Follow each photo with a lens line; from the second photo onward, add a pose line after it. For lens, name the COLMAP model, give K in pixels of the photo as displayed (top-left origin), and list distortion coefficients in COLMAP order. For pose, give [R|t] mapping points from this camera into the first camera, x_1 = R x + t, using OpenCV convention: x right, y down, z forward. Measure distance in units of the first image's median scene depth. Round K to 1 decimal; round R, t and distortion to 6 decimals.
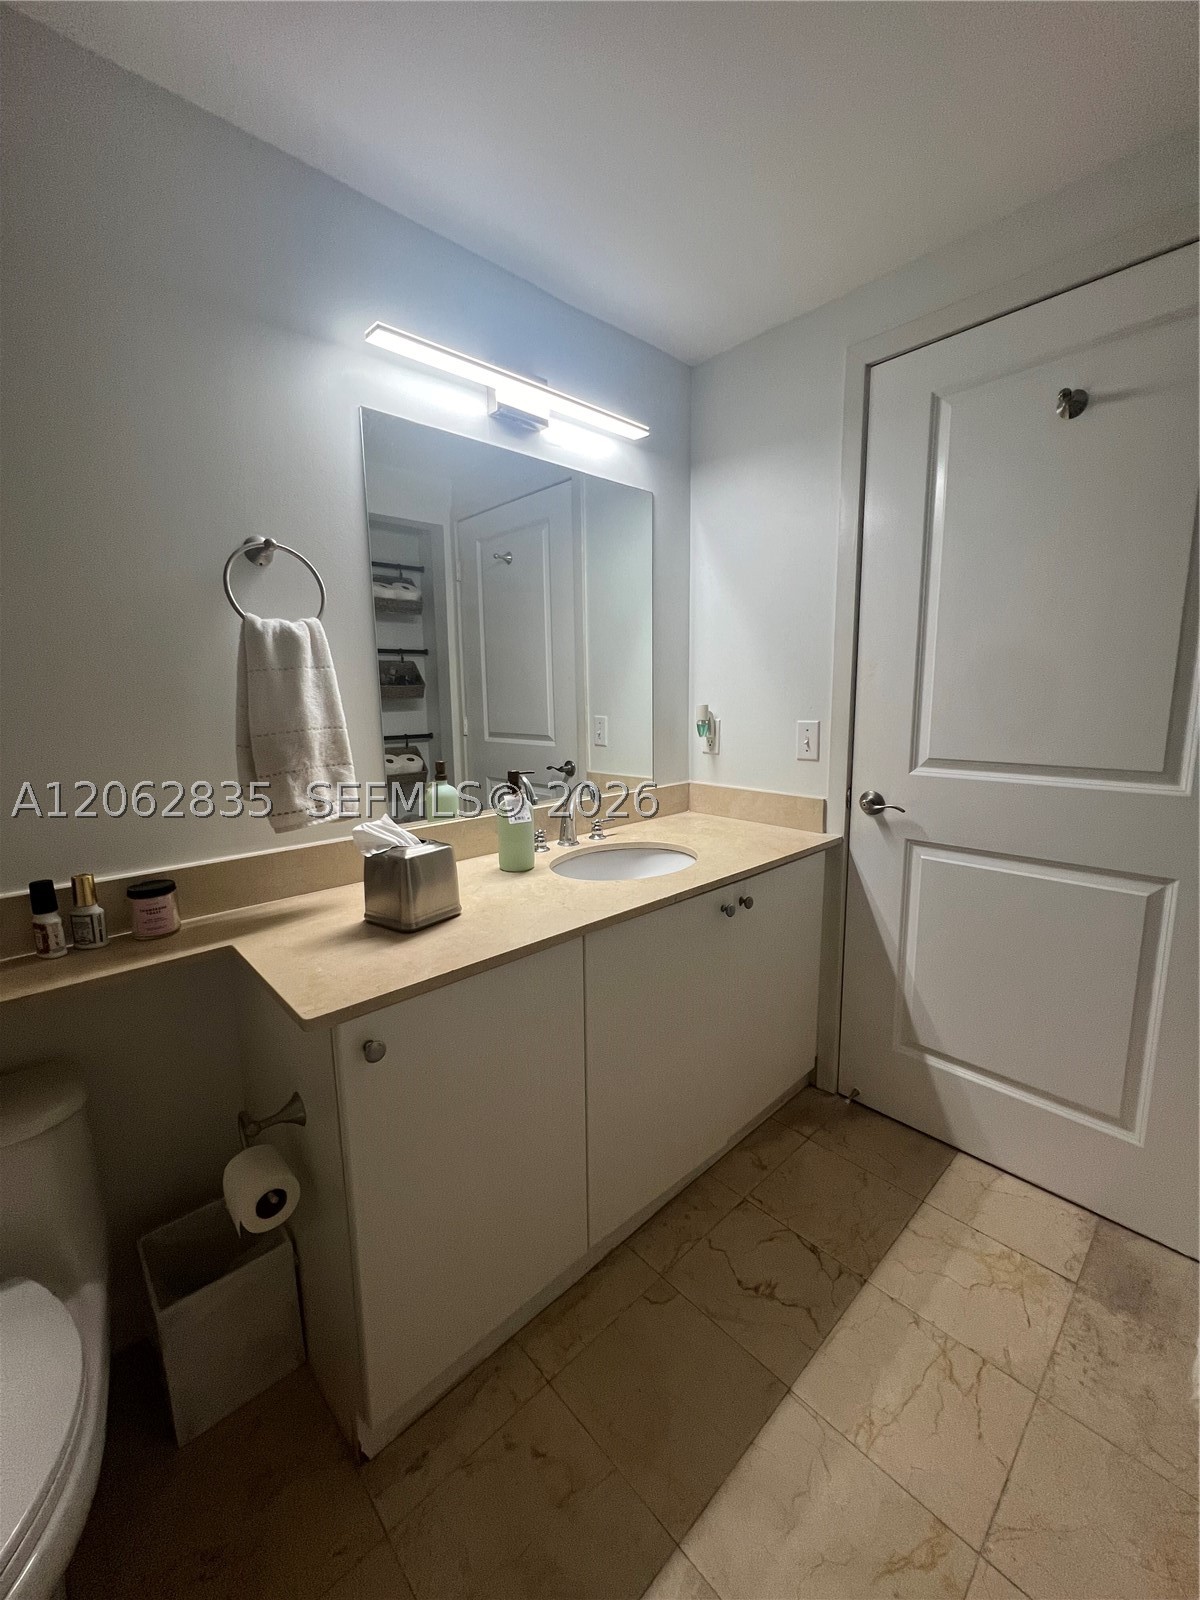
lens RADIAL K [[636.4, 0, 608.4], [0, 636.4, 796.2], [0, 0, 1]] dist [0.002997, -0.000975]
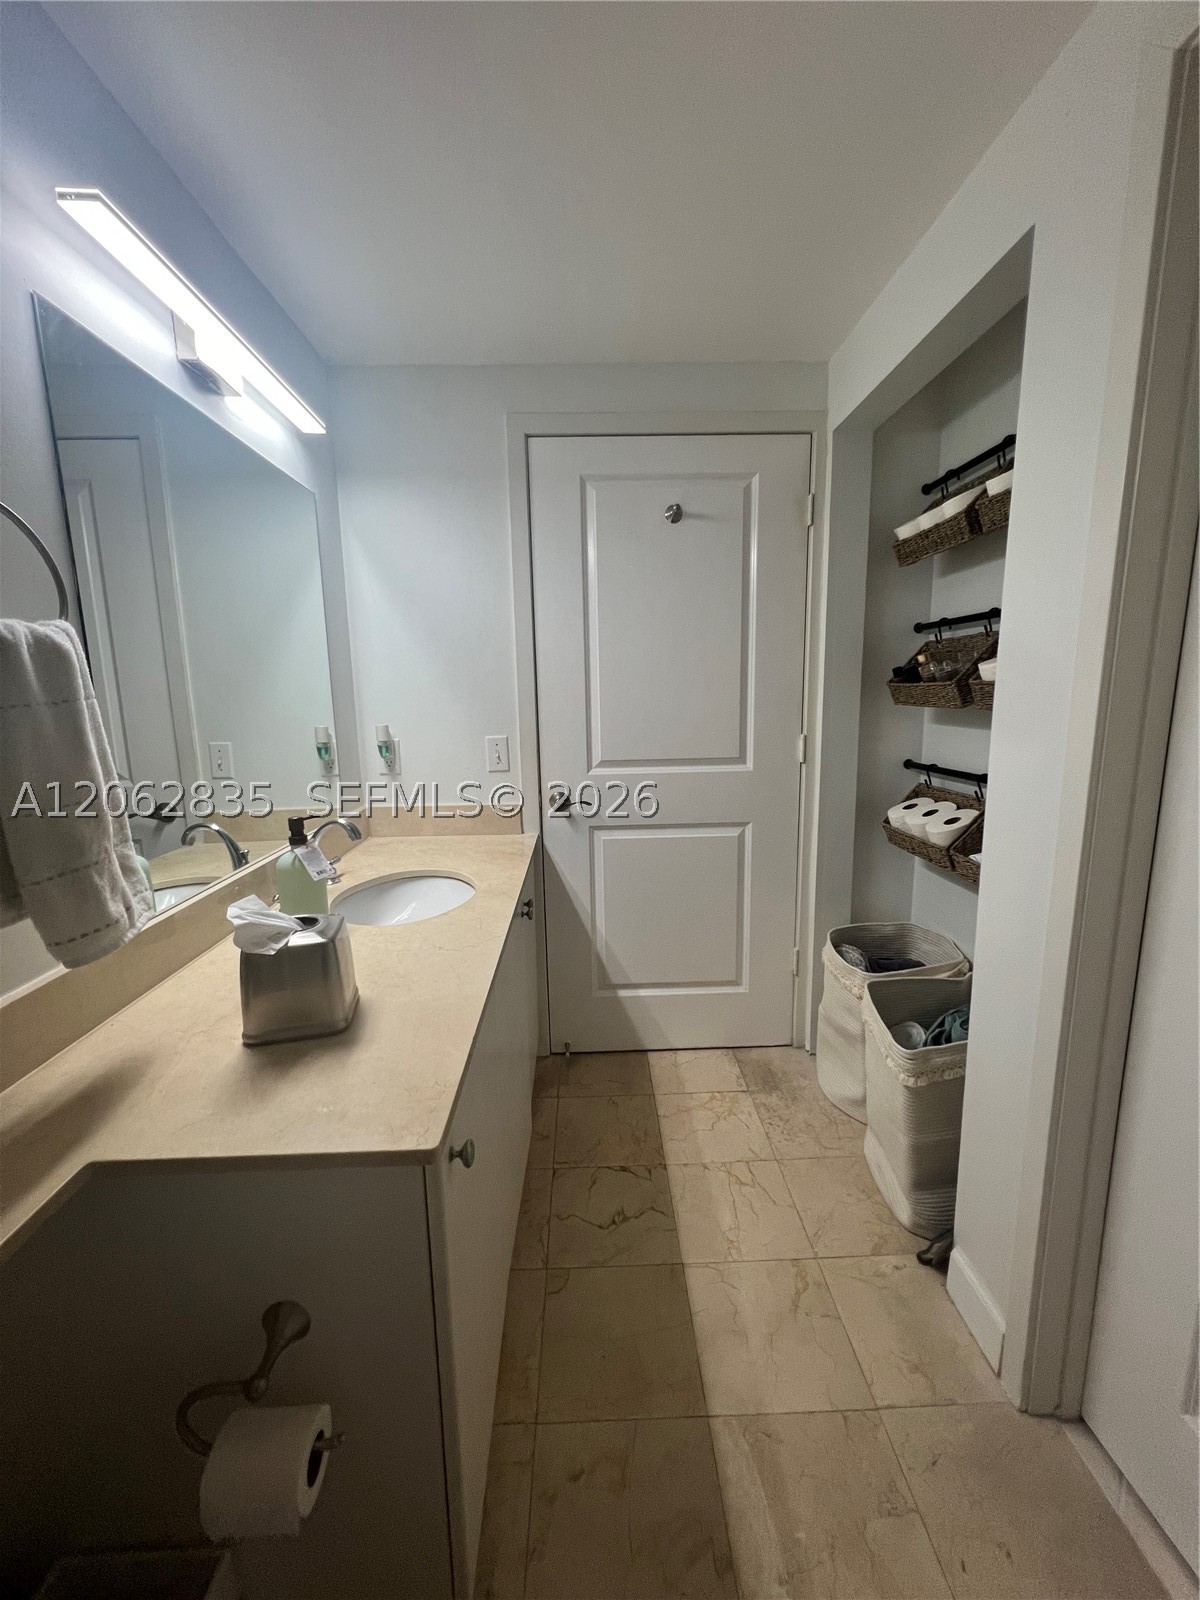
lens RADIAL K [[636.4, 0, 601.9], [0, 636.4, 796.1], [0, 0, 1]] dist [0.002997, -0.000975]
pose [[0.665095, -0.123265, 0.736515, -0.513008], [0.130624, 0.990280, 0.047778, -0.058010], [-0.735245, 0.064430, 0.674732, 0.162503]]
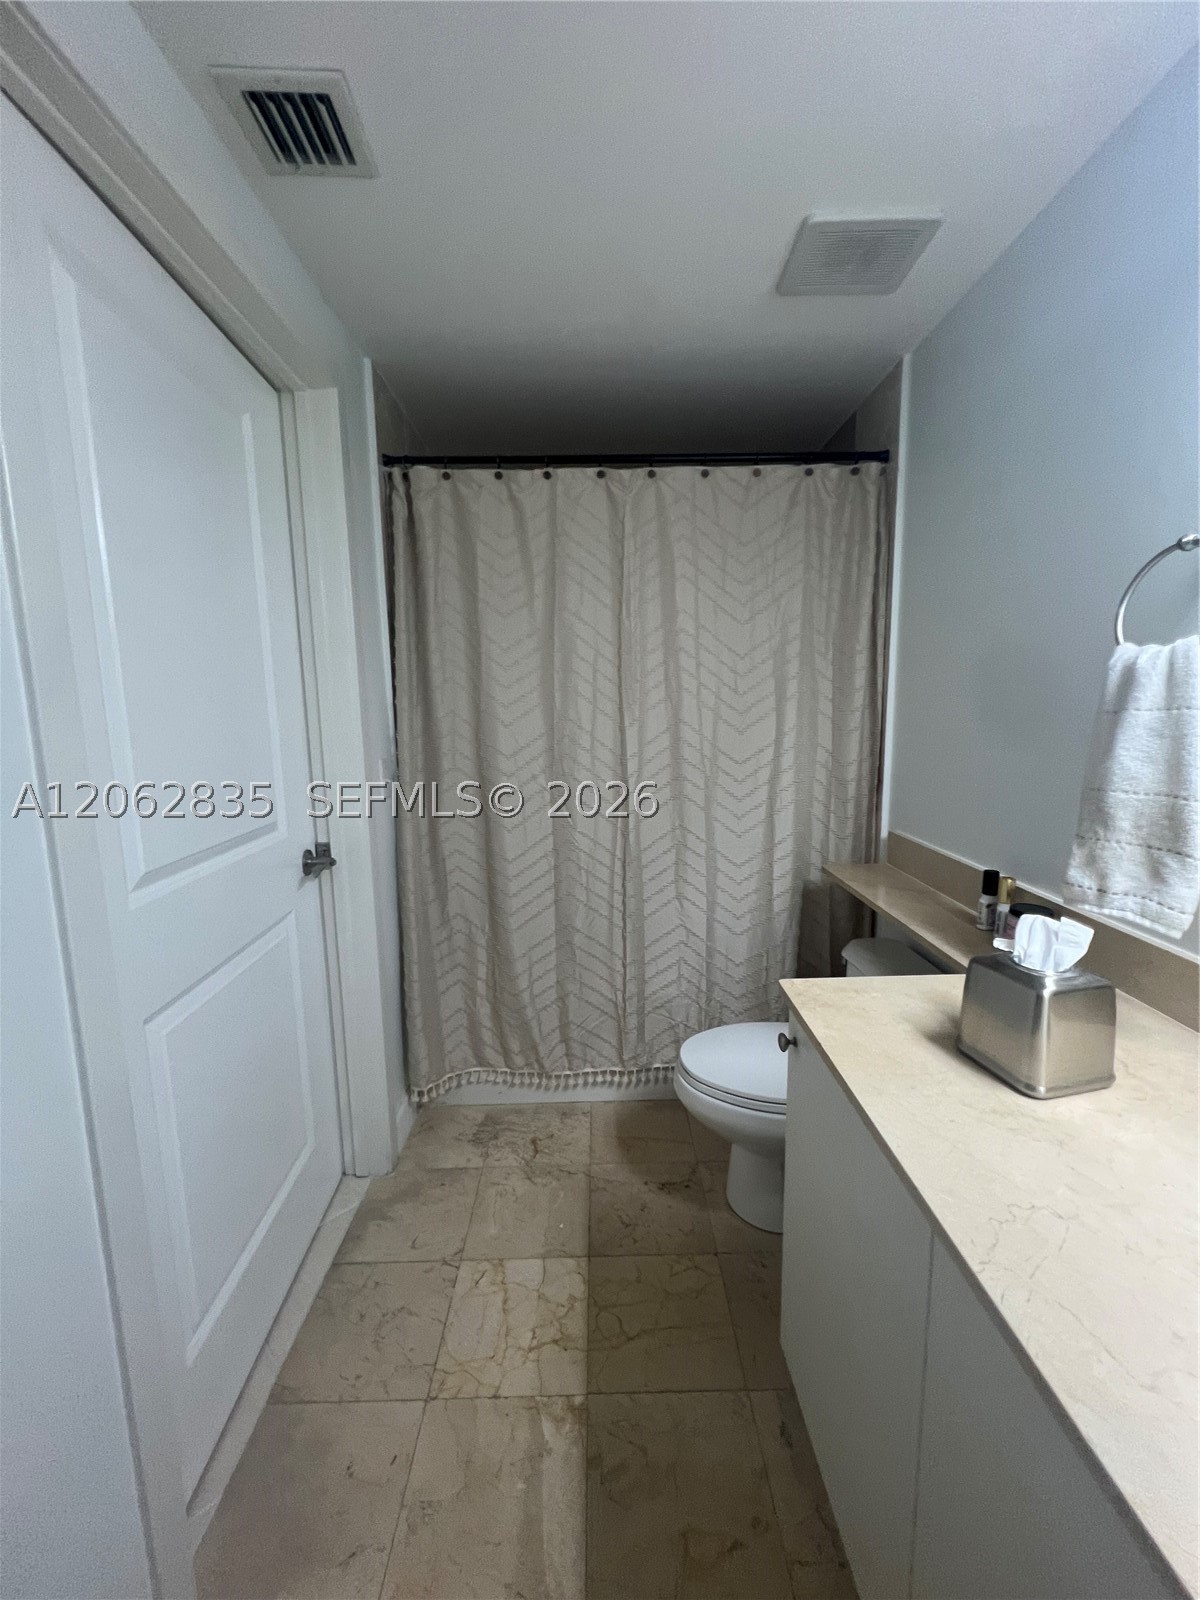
lens RADIAL K [[636.4, 0, 603.6], [0, 636.4, 798.4], [0, 0, 1]] dist [0.002997, -0.000975]
pose [[-0.673581, 0.134638, -0.726747, 0.415255], [-0.093665, 0.959792, 0.264625, -0.202493], [0.733155, 0.246317, -0.633886, 0.874266]]
